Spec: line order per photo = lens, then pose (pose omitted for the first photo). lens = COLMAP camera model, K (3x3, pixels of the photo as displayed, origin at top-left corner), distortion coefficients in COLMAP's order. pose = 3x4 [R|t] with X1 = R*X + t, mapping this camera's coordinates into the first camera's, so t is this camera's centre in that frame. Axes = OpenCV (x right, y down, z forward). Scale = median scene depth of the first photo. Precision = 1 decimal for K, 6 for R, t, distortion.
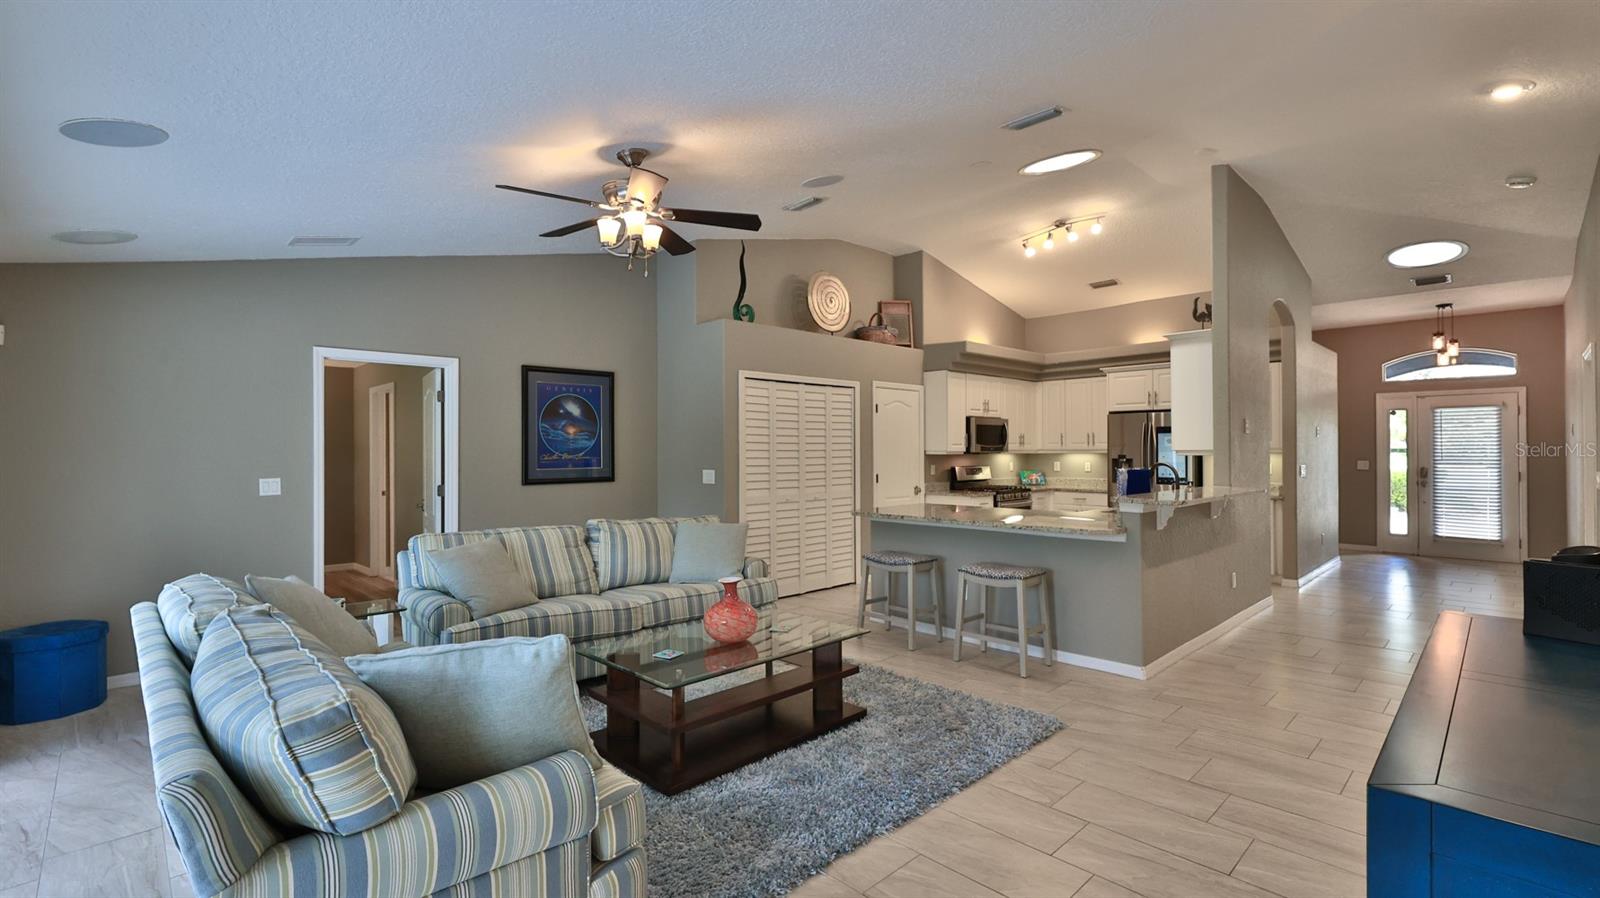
lens RADIAL K [[708.4, 0, 818.5], [0, 708.4, 445.0], [0, 0, 1]] dist [-0.000651, 0.000762]
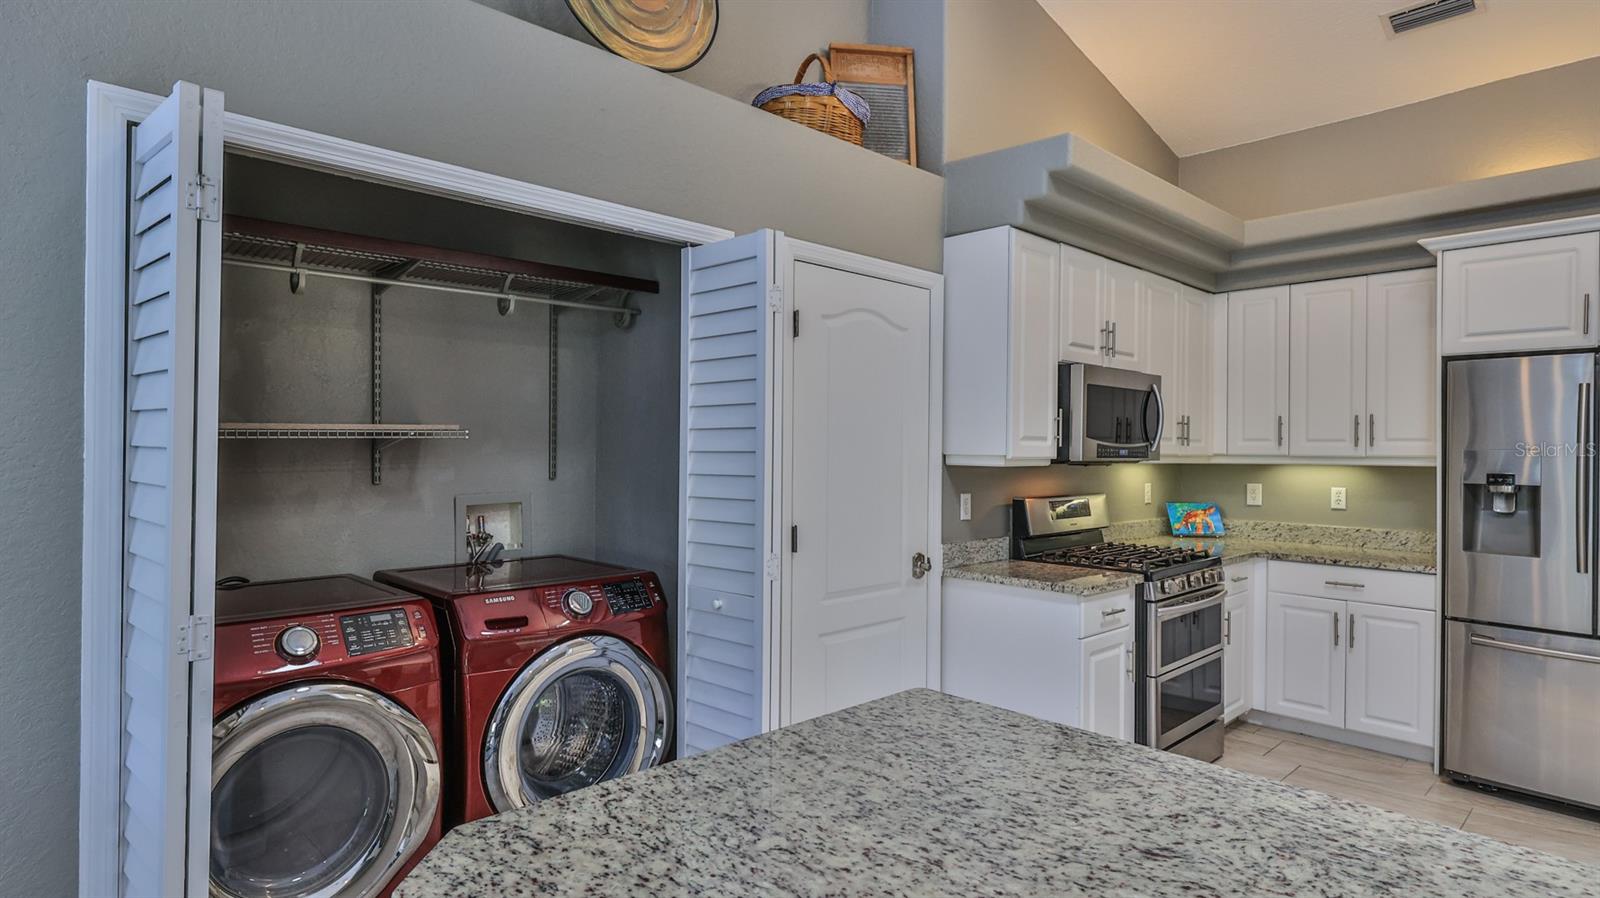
lens RADIAL K [[836.0, 0, 832.0], [0, 836.0, 444.1], [0, 0, 1]] dist [0.001794, -0.001773]
pose [[0.999891, 0.013261, 0.006526, 0.091249], [-0.013273, 0.999910, 0.001791, 0.002521], [-0.006502, -0.001877, 0.999977, 0.579163]]
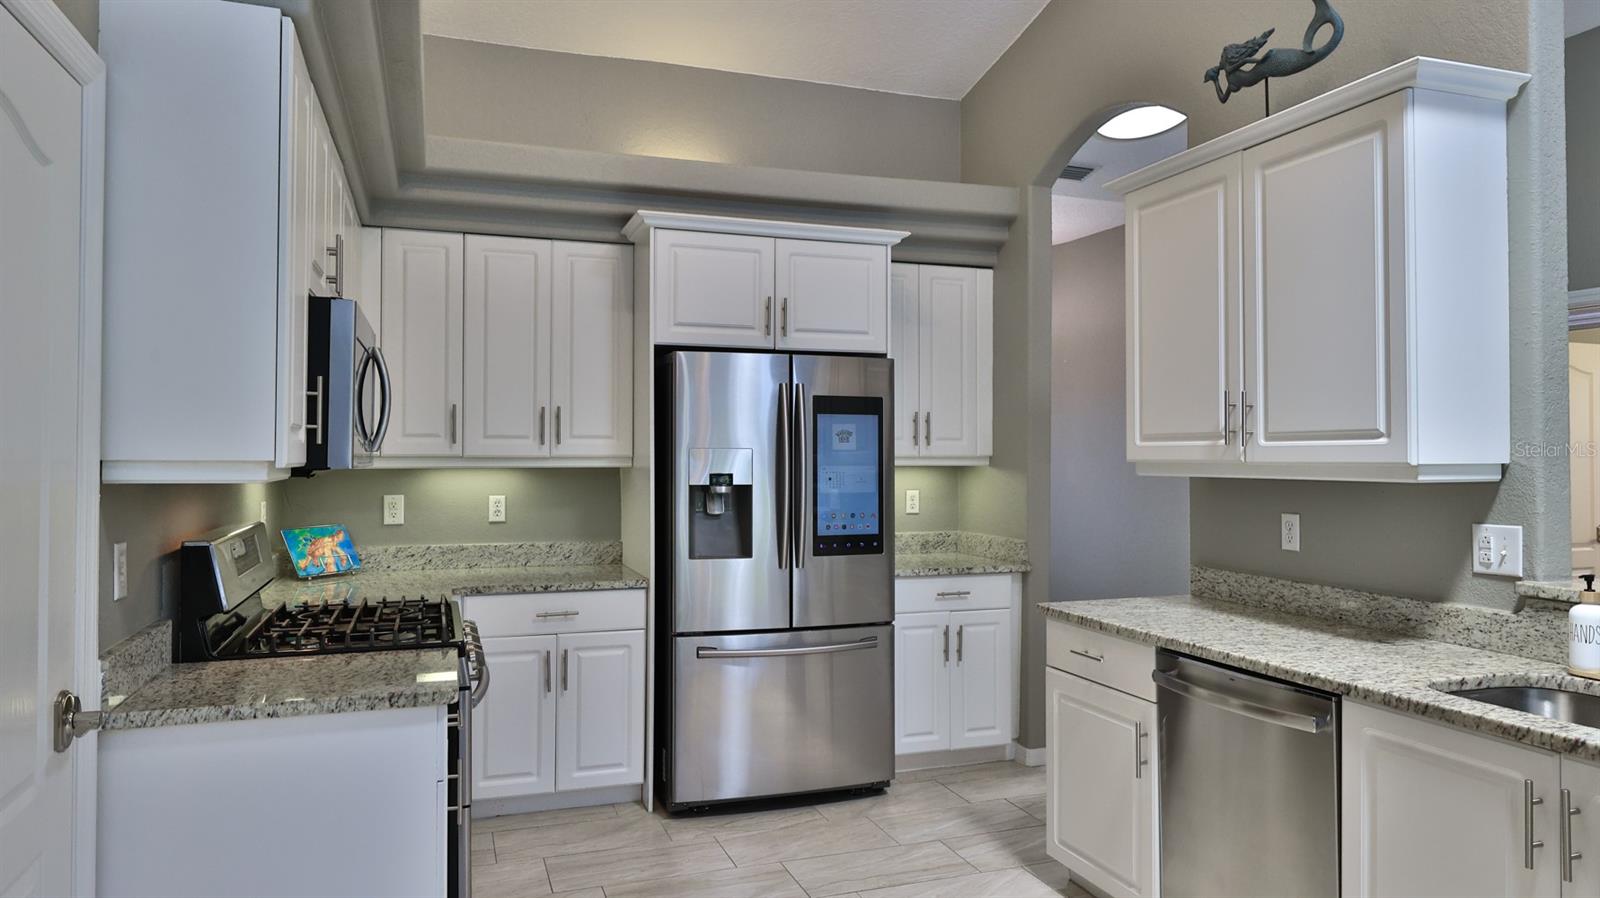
lens RADIAL K [[1005.8, 0, 757.7], [0, 1005.8, 441.5], [0, 0, 1]] dist [-0.000988, 0.000972]
pose [[0.437301, 0.016832, 0.899158, 0.007607], [-0.010950, 0.999850, -0.013391, 0.004667], [-0.899249, -0.003990, 0.437420, 0.768558]]
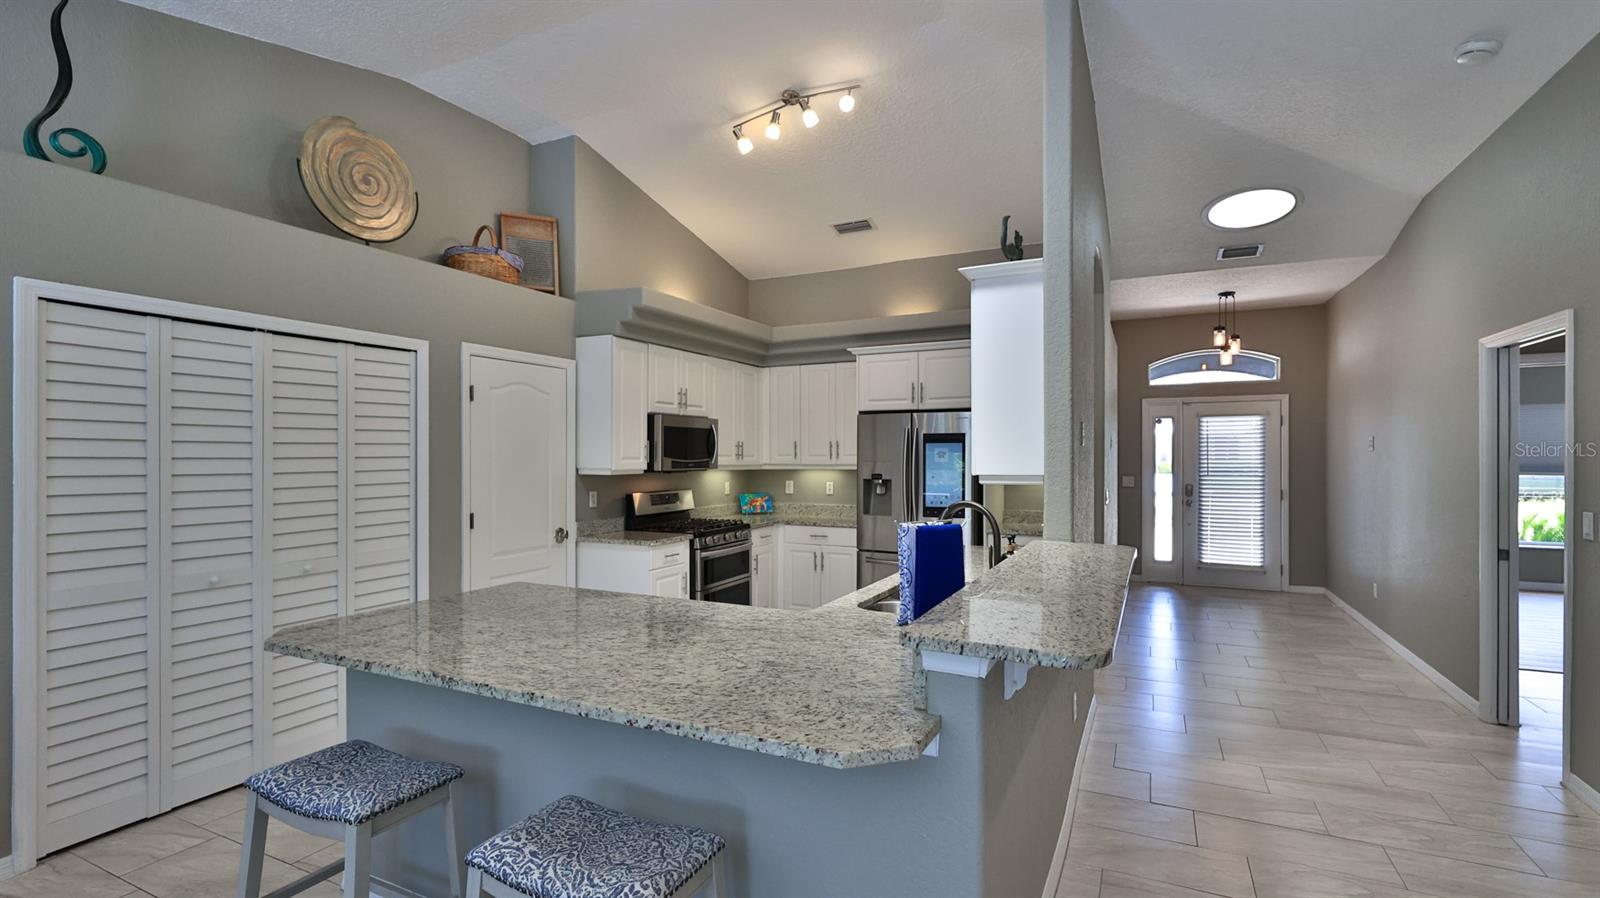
lens RADIAL K [[708.4, 0, 814.7], [0, 708.4, 450.7], [0, 0, 1]] dist [-0.000651, 0.000762]
pose [[0.940913, 0.005027, 0.338611, 0.137739], [-0.005320, 0.999986, -0.000061, -0.008032], [-0.338606, -0.001744, 0.940927, 0.371089]]
